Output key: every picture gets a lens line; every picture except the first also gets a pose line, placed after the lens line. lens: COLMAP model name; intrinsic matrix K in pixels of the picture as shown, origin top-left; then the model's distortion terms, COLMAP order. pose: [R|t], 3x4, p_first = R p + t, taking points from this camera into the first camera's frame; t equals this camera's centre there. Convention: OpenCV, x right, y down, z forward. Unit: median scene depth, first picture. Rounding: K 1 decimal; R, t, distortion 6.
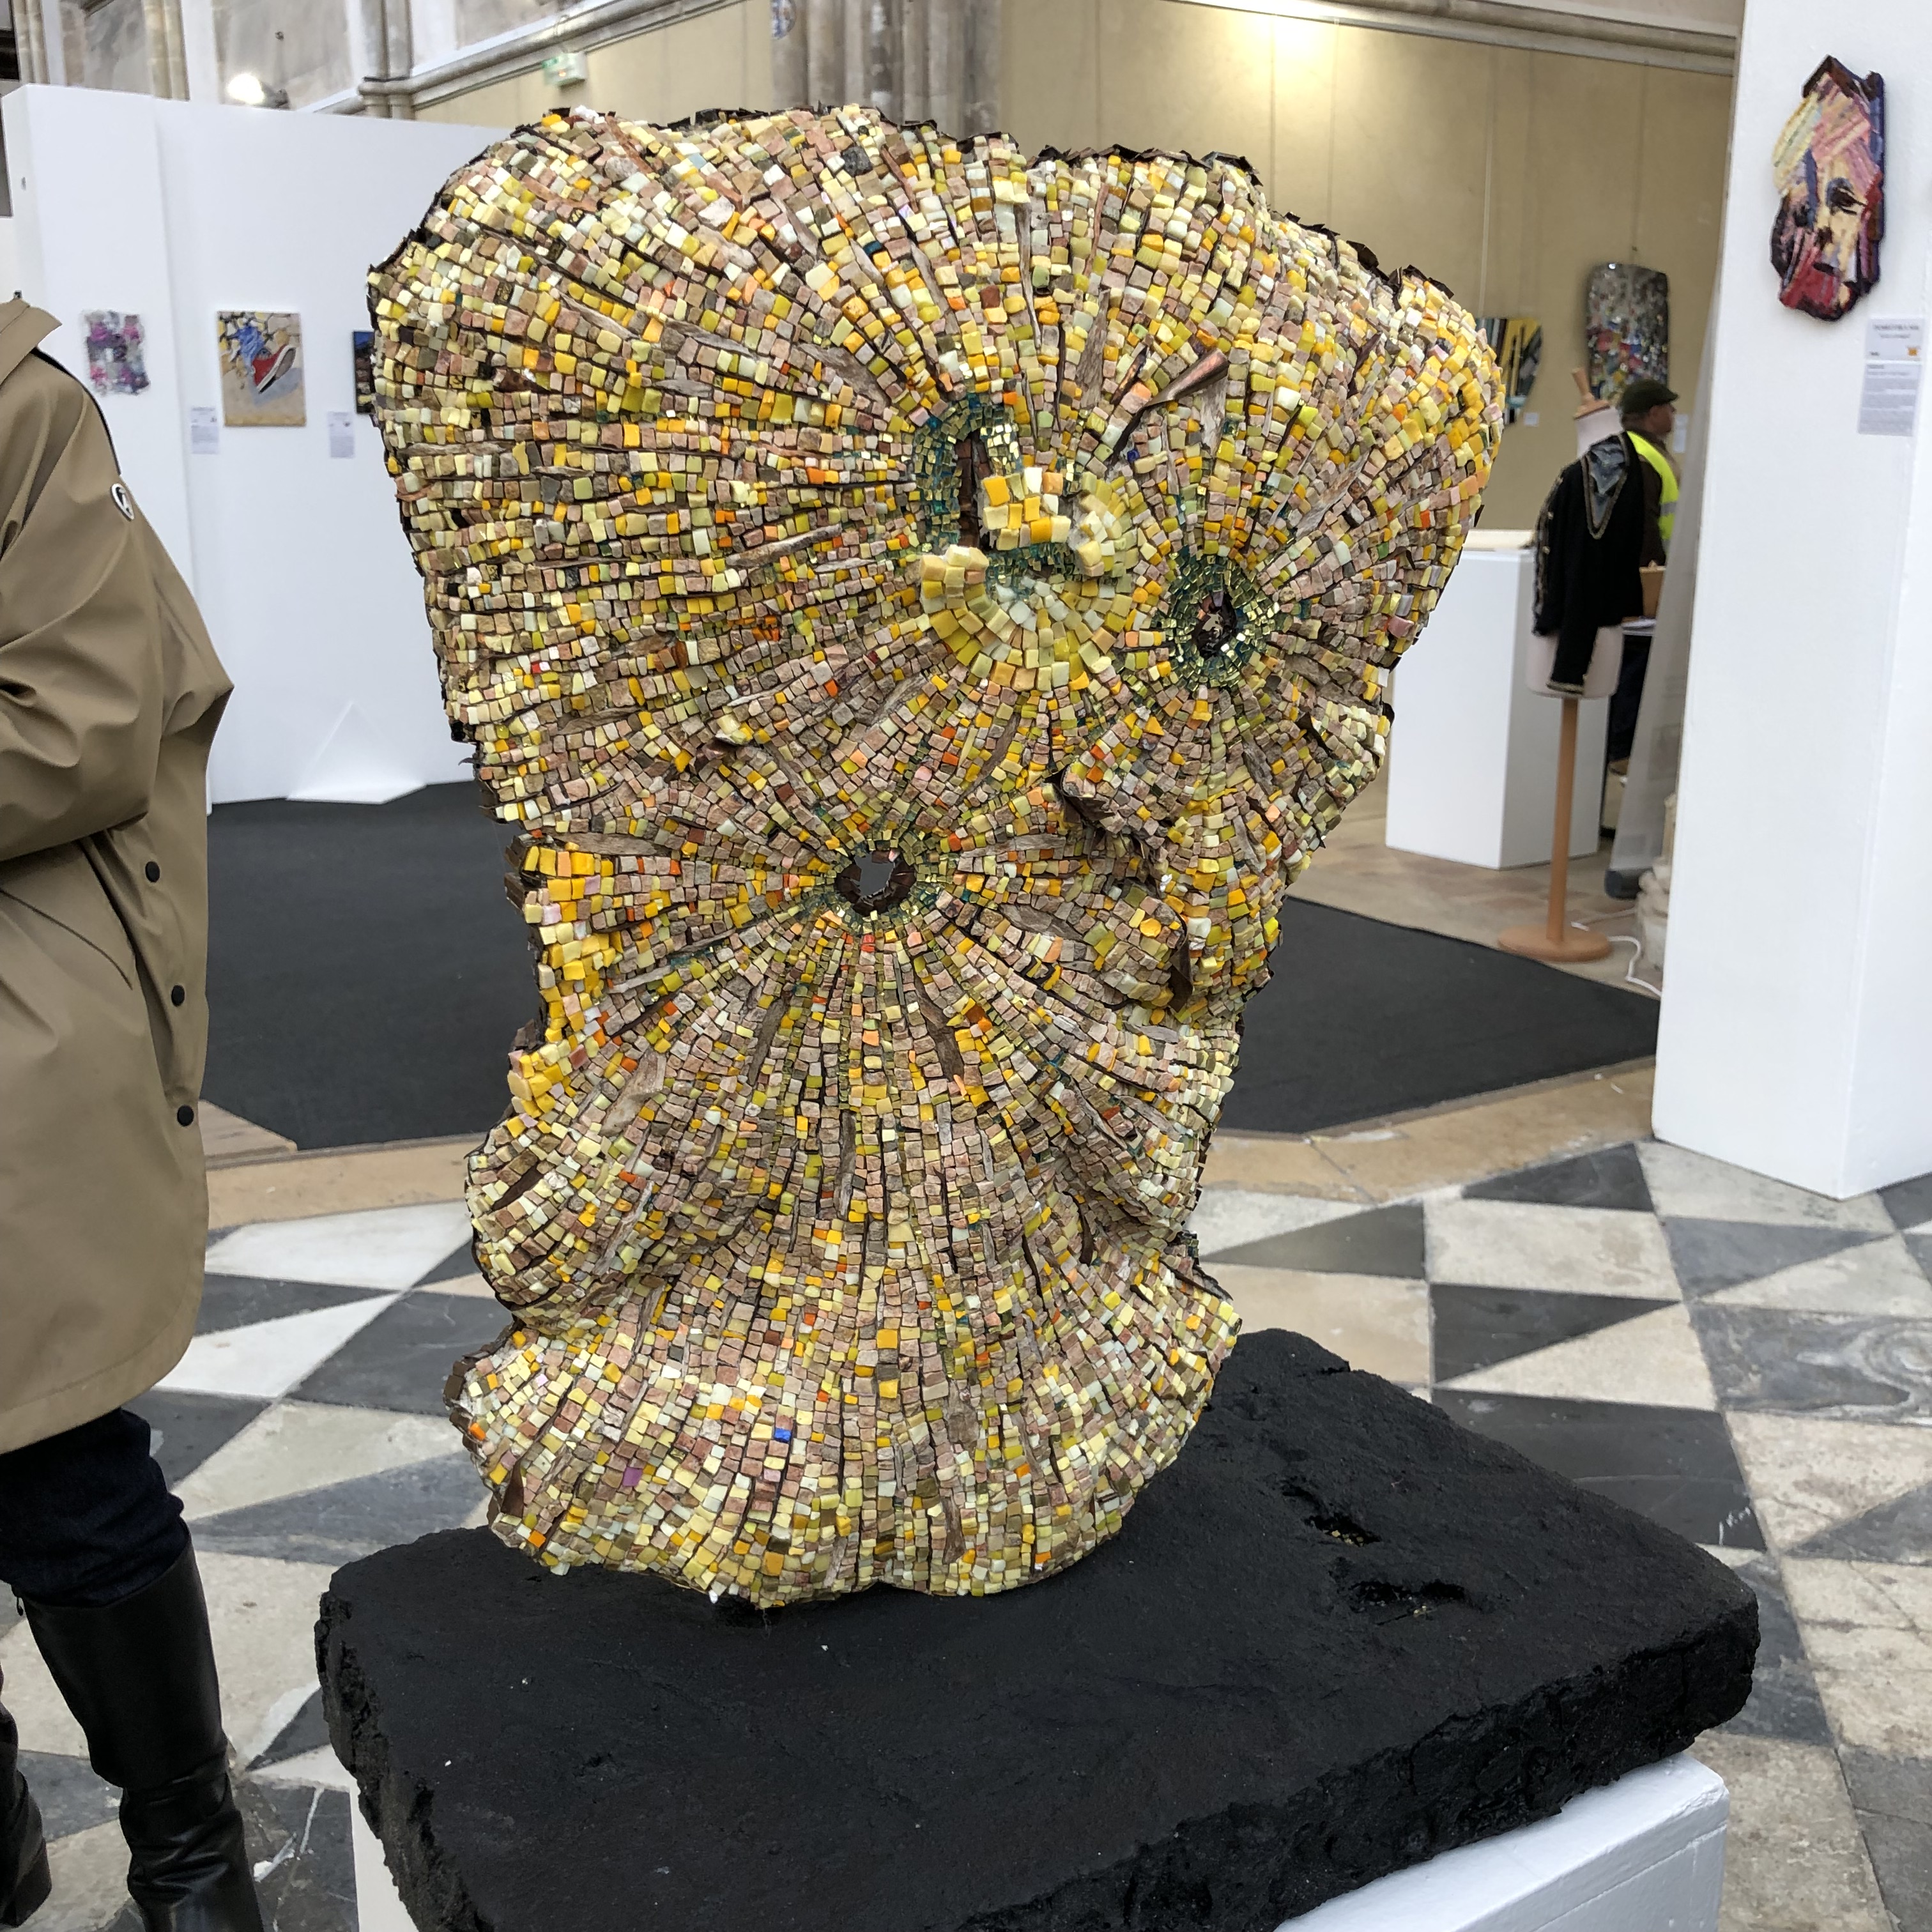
lens RADIAL K [[2148.2, 0, 967.9], [0, 2148.2, 928.0], [0, 0, 1]] dist [0.010242, 0.000000]
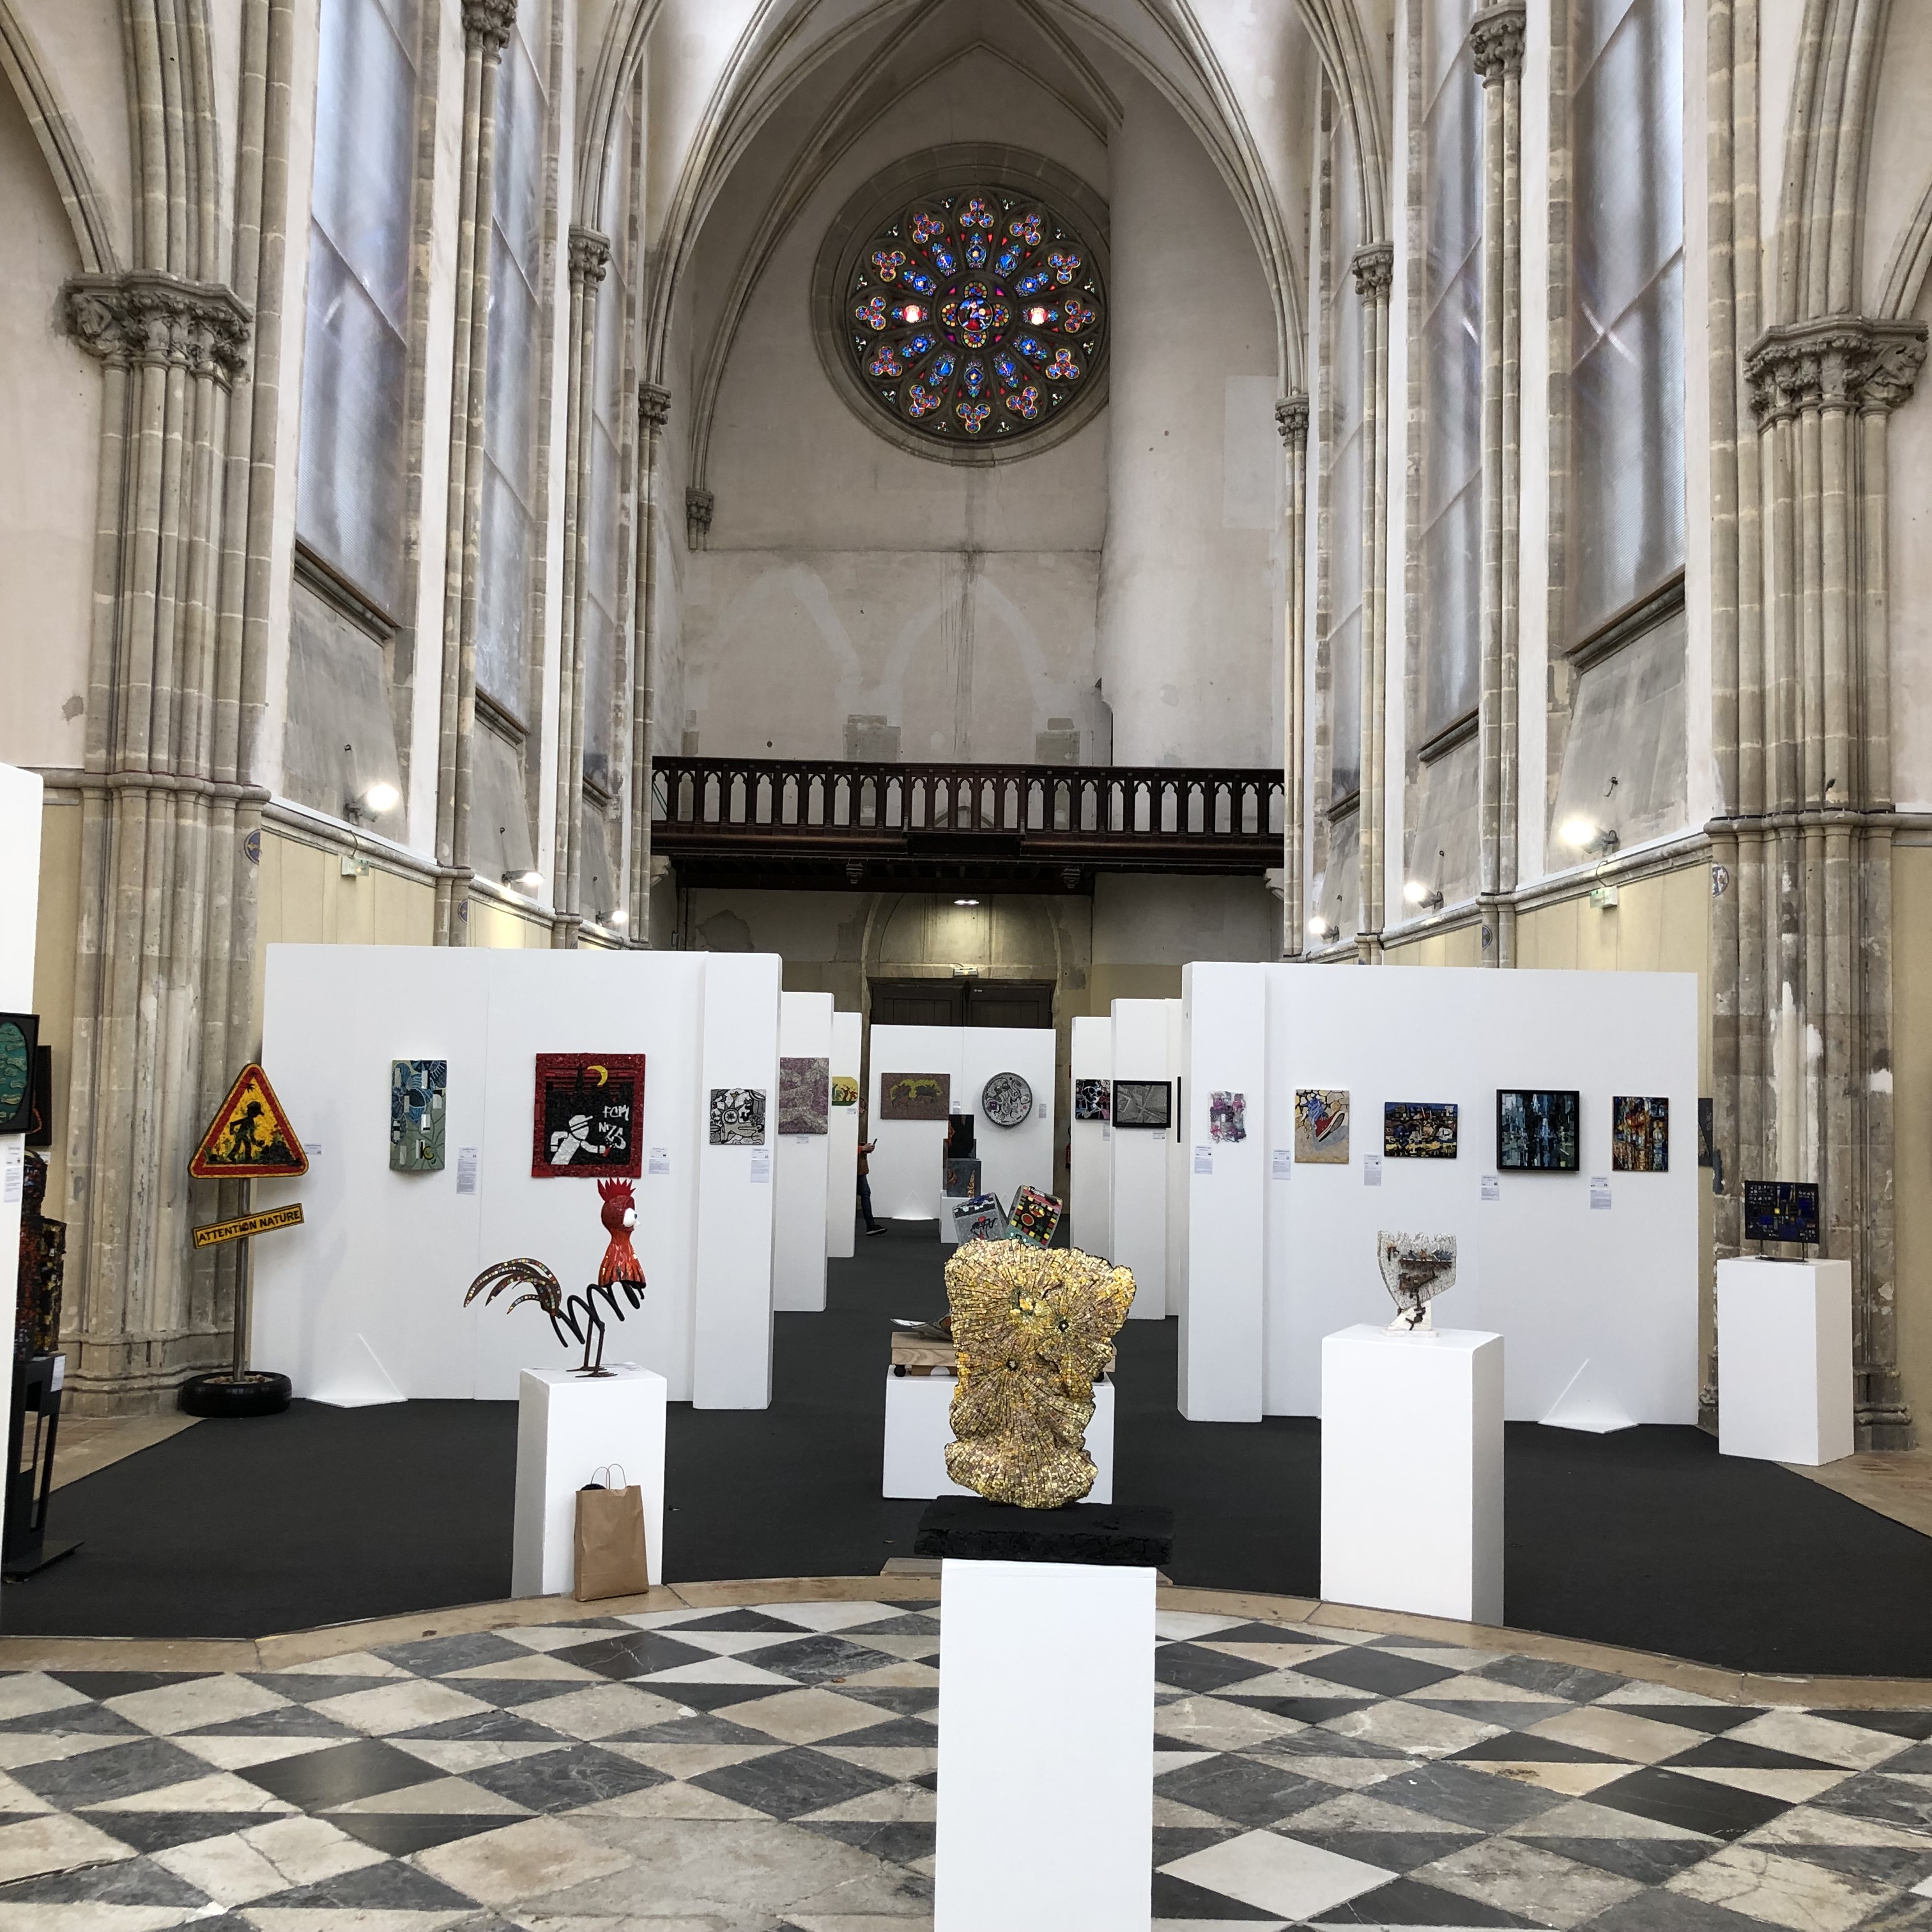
lens RADIAL K [[2148.2, 0, 968.9], [0, 2148.2, 959.9], [0, 0, 1]] dist [0.010242, 0.000000]
pose [[0.840453, -0.009123, -0.541807, 0.664962], [-0.146768, 0.958653, -0.243810, 0.079526], [0.521630, 0.284431, 0.804364, -0.892199]]
